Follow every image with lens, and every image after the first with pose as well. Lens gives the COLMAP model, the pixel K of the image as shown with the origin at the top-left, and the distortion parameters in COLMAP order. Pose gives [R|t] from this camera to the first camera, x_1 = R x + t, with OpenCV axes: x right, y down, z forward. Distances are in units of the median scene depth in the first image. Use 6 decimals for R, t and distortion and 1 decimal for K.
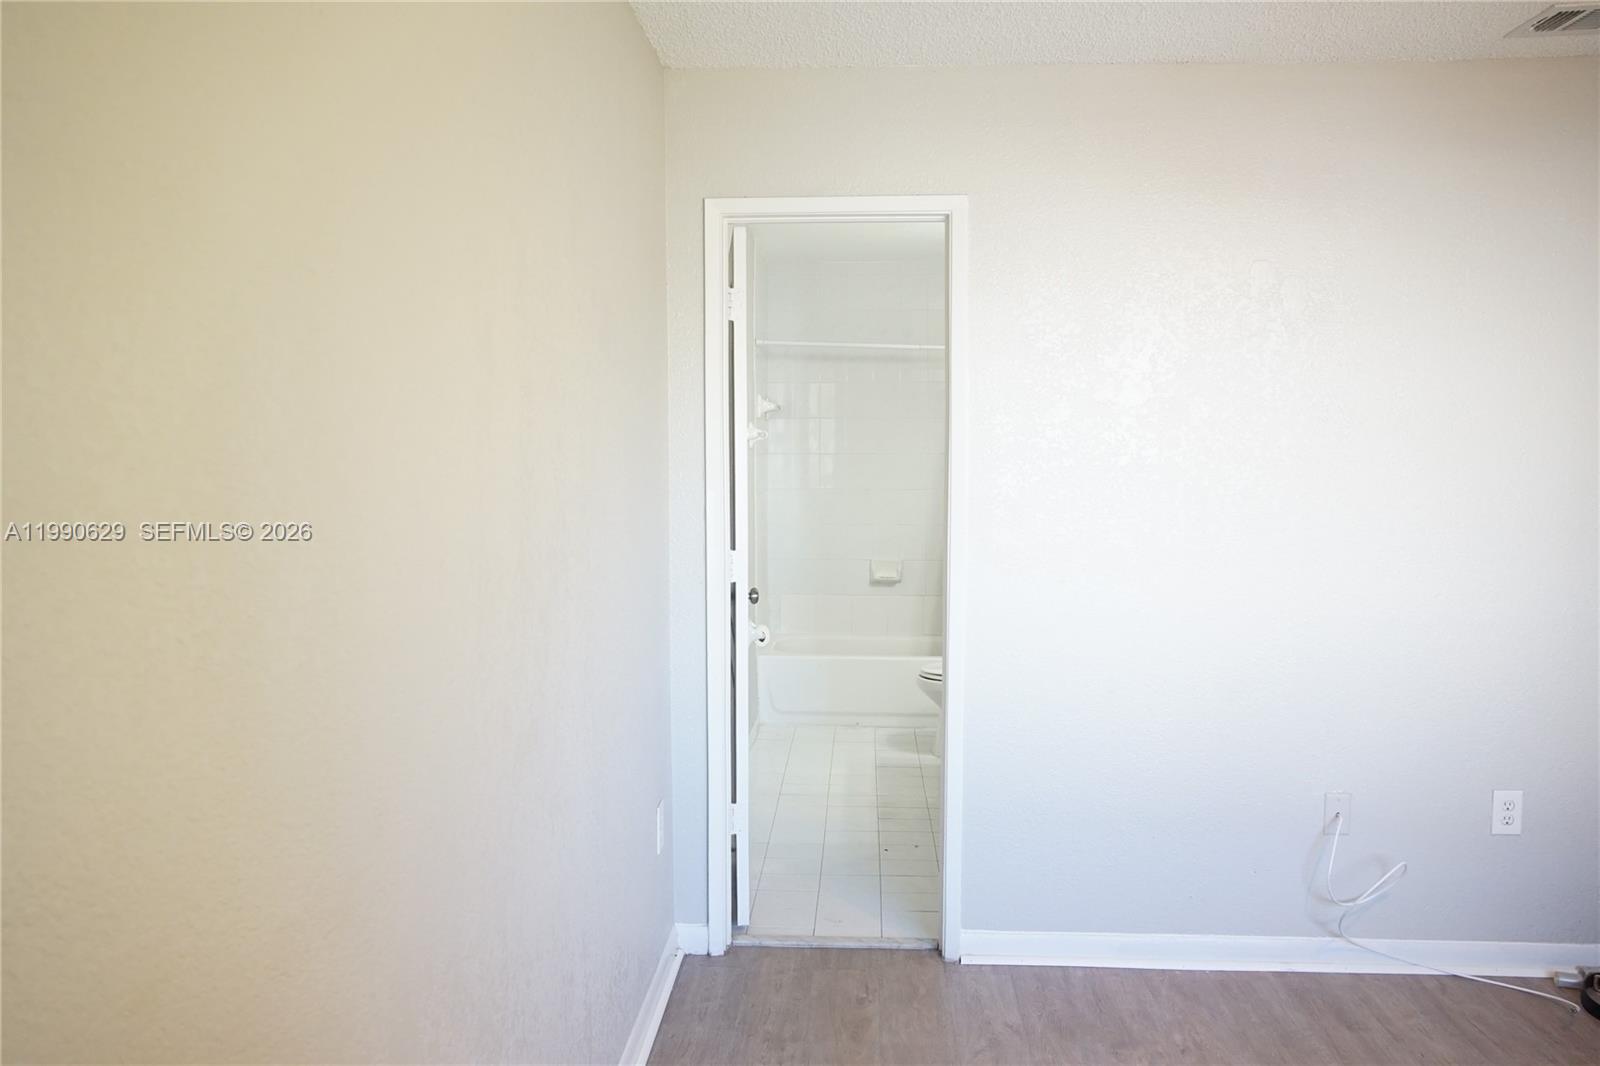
lens RADIAL K [[1206.7, 0, 801.1], [0, 1206.7, 537.9], [0, 0, 1]] dist [-0.044741, 0.052458]
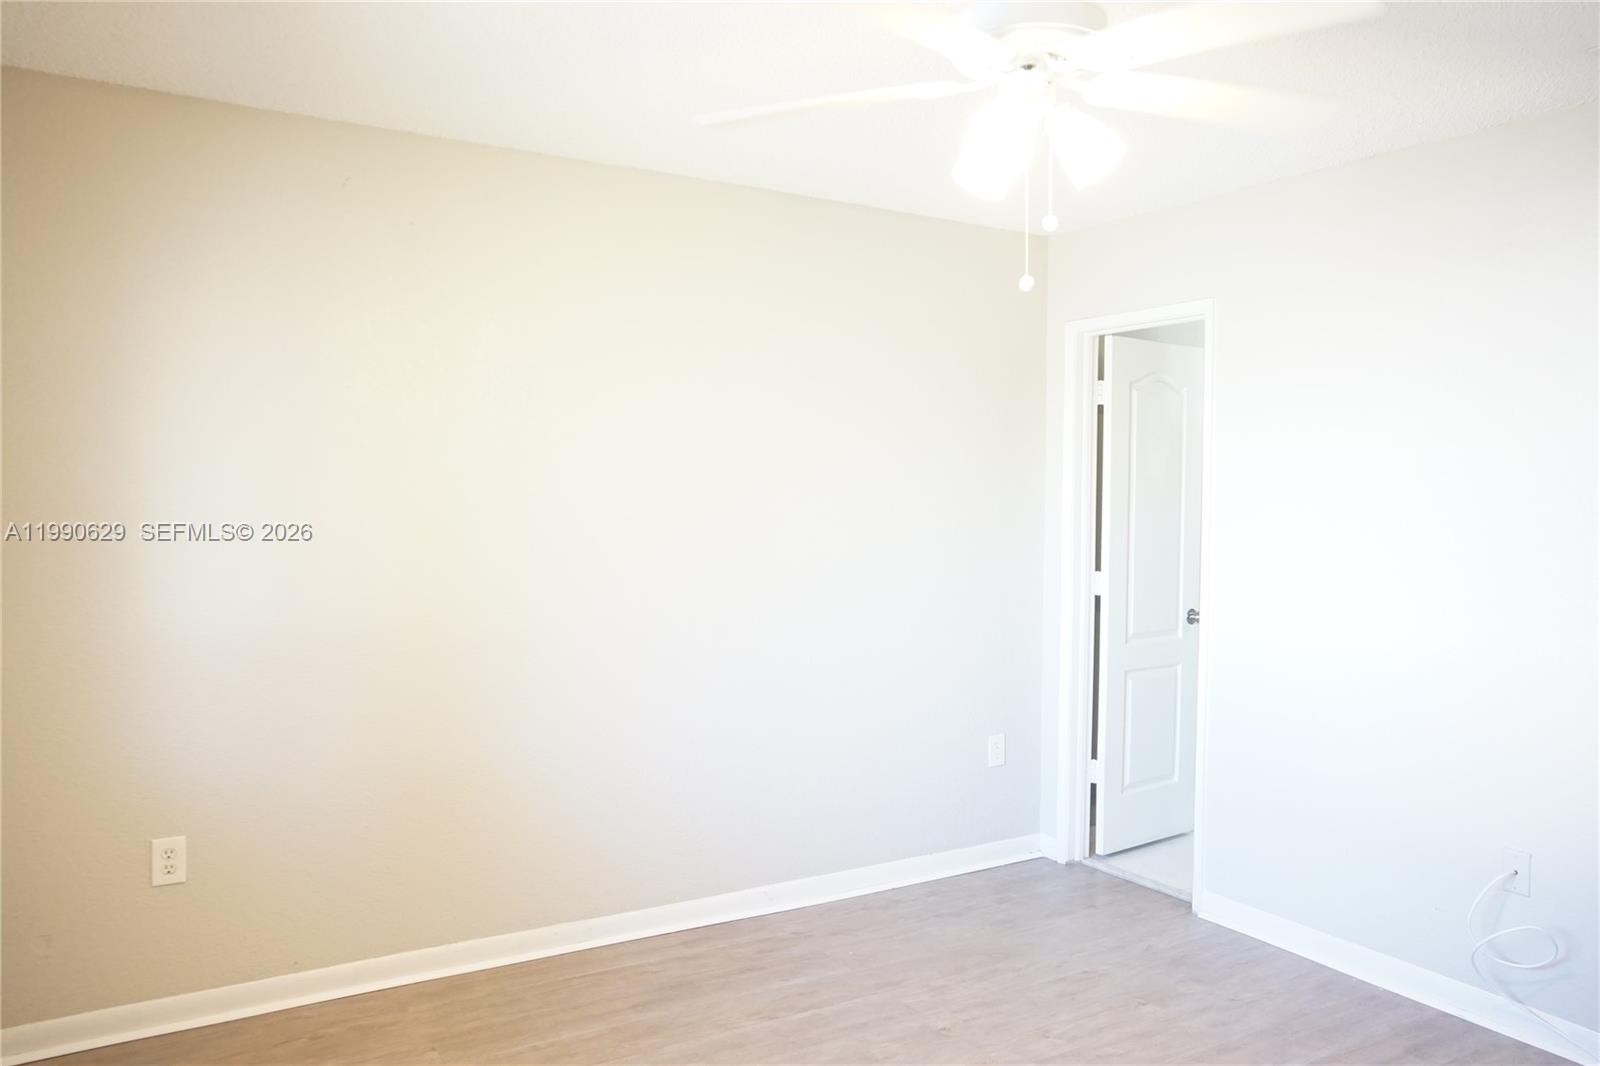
lens RADIAL K [[1206.7, 0, 803.9], [0, 1206.7, 530.3], [0, 0, 1]] dist [-0.044741, 0.052458]
pose [[0.569136, 0.030482, -0.821678, 0.914419], [-0.077415, 0.996860, -0.016641, 0.012929], [0.818591, 0.073081, 0.569709, -0.057413]]
